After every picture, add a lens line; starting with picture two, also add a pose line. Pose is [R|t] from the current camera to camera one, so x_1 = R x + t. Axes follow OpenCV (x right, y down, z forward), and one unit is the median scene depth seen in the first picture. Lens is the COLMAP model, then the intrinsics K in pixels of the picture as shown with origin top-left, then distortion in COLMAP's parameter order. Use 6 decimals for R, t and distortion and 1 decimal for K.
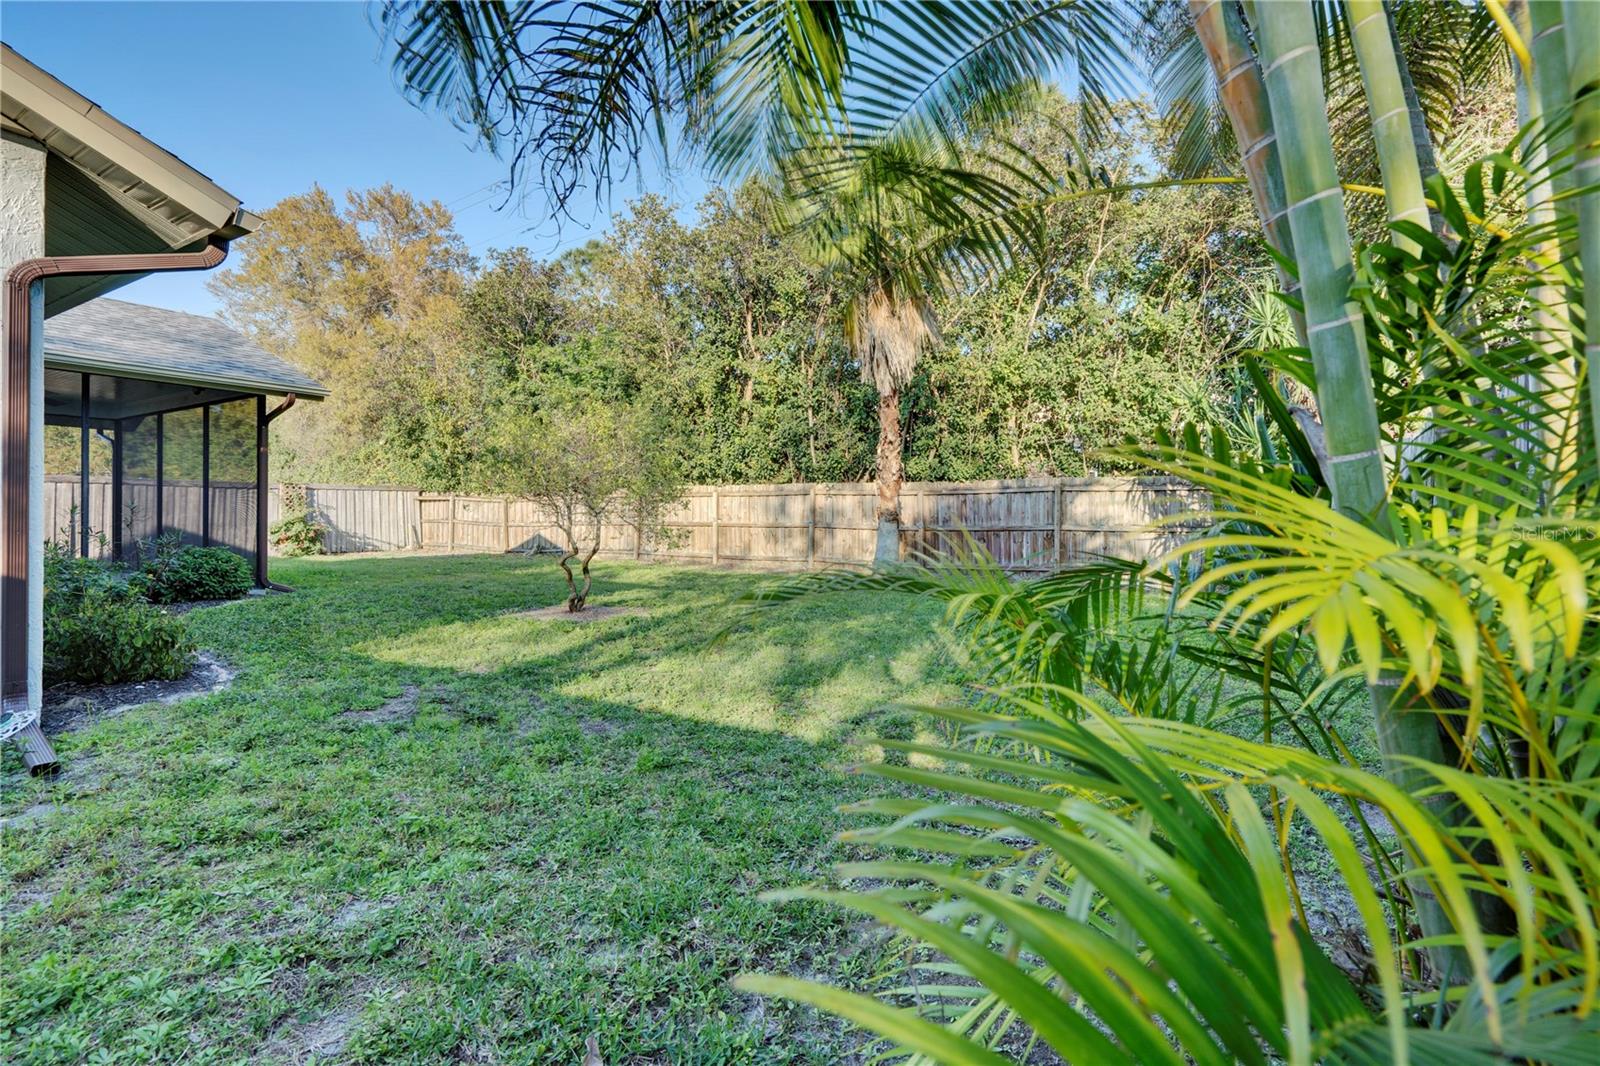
lens RADIAL K [[741.4, 0, 803.7], [0, 741.4, 507.1], [0, 0, 1]] dist [-0.000297, 0.002074]
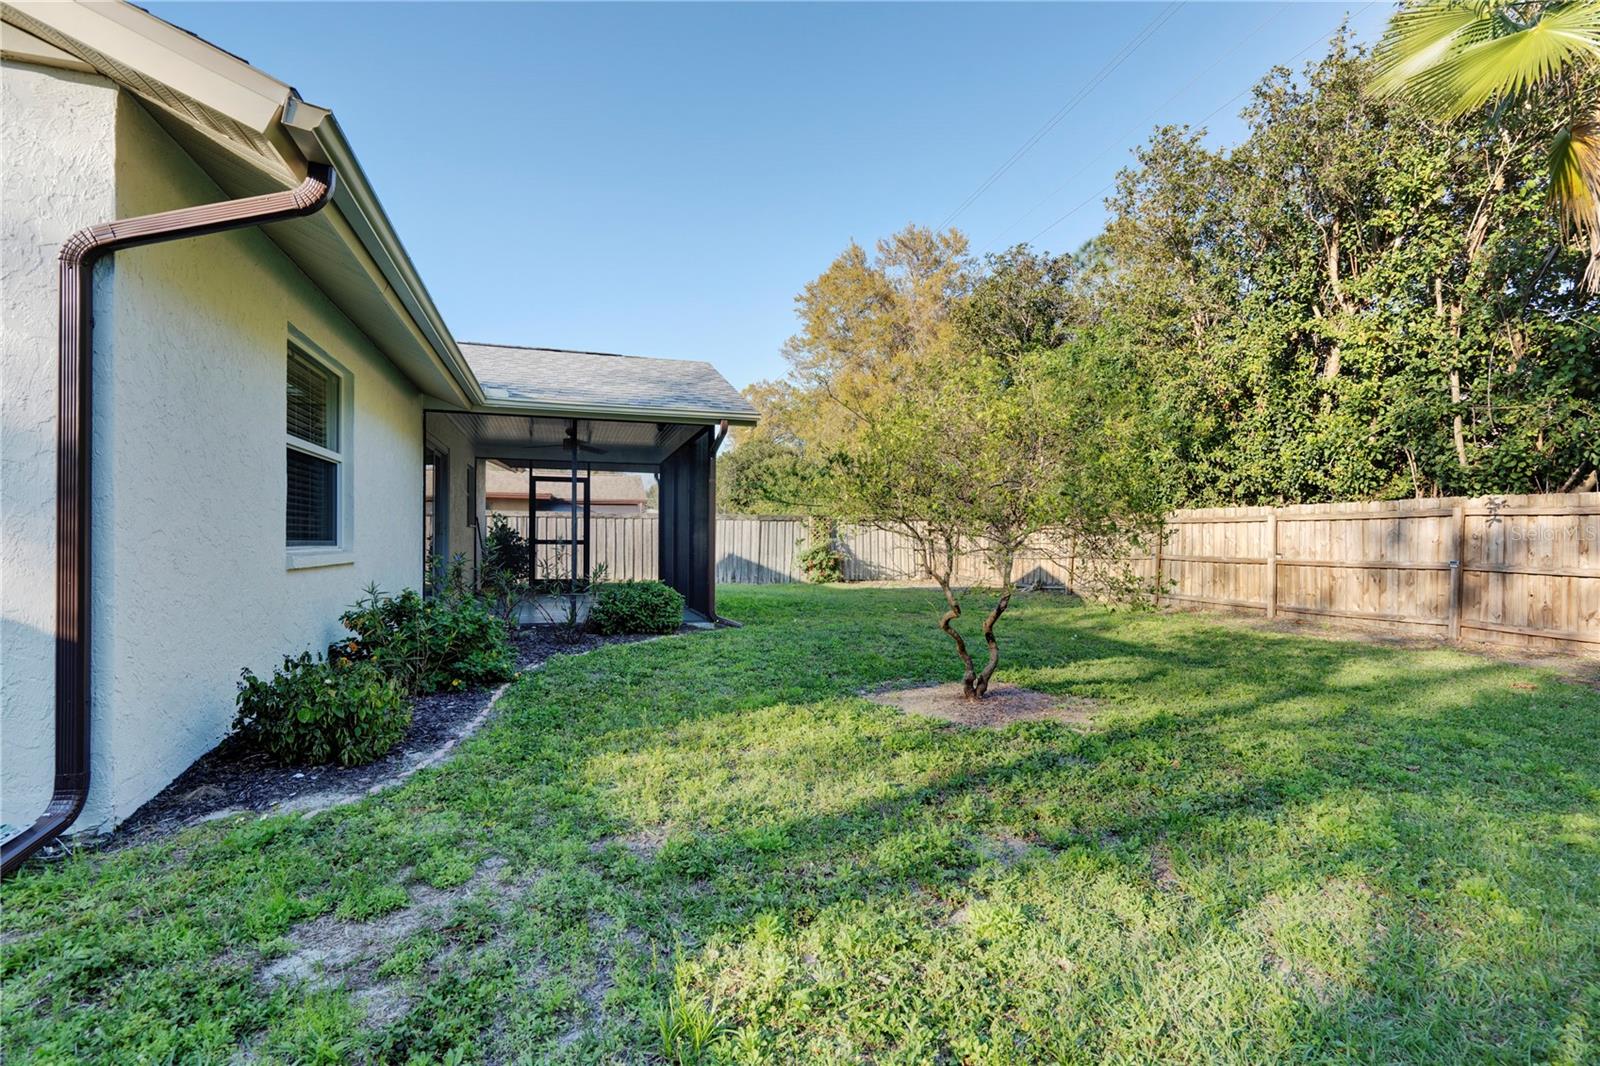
lens RADIAL K [[741.4, 0, 797.1], [0, 741.4, 543.4], [0, 0, 1]] dist [-0.000297, 0.002074]
pose [[0.752572, 0.003934, -0.658498, 0.004221], [0.003527, 0.999944, 0.010004, -0.002348], [0.658501, -0.009852, 0.752516, 0.180802]]
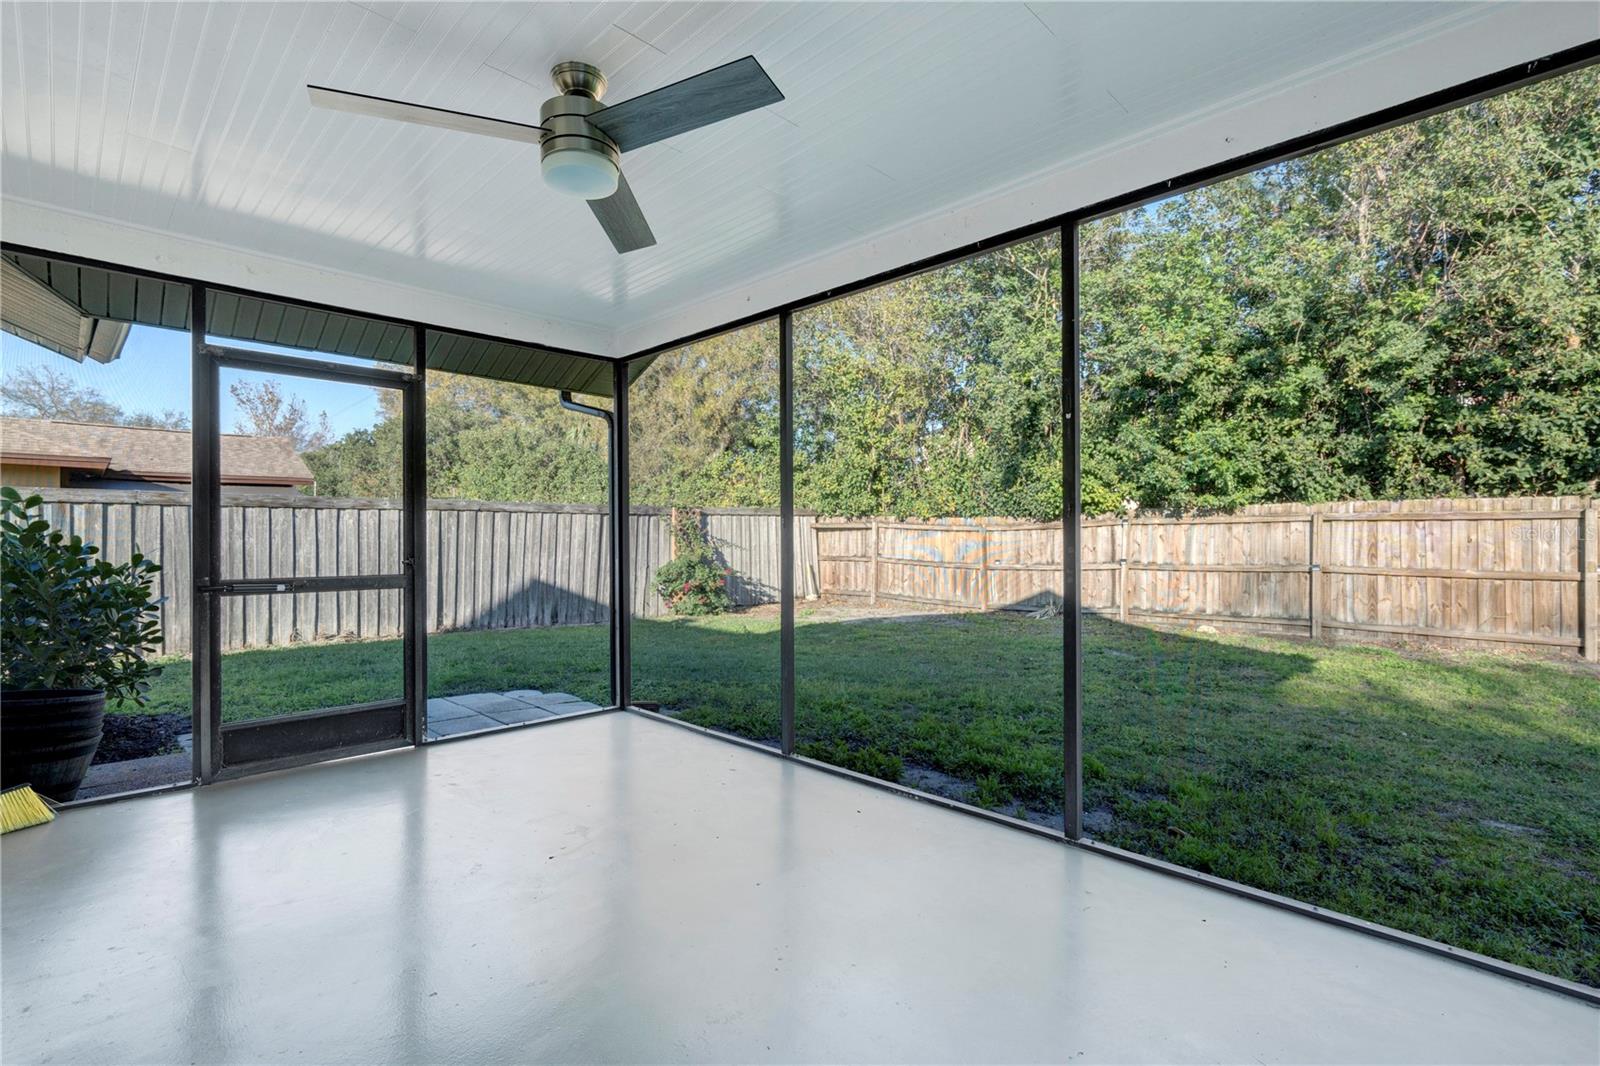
lens RADIAL K [[741.4, 0, 787.3], [0, 741.4, 528.9], [0, 0, 1]] dist [-0.000297, 0.002074]
pose [[0.970553, -0.008584, -0.240733, -0.495732], [0.008850, 0.999961, 0.000025, -0.012691], [0.240723, -0.002154, 0.970591, 0.414173]]
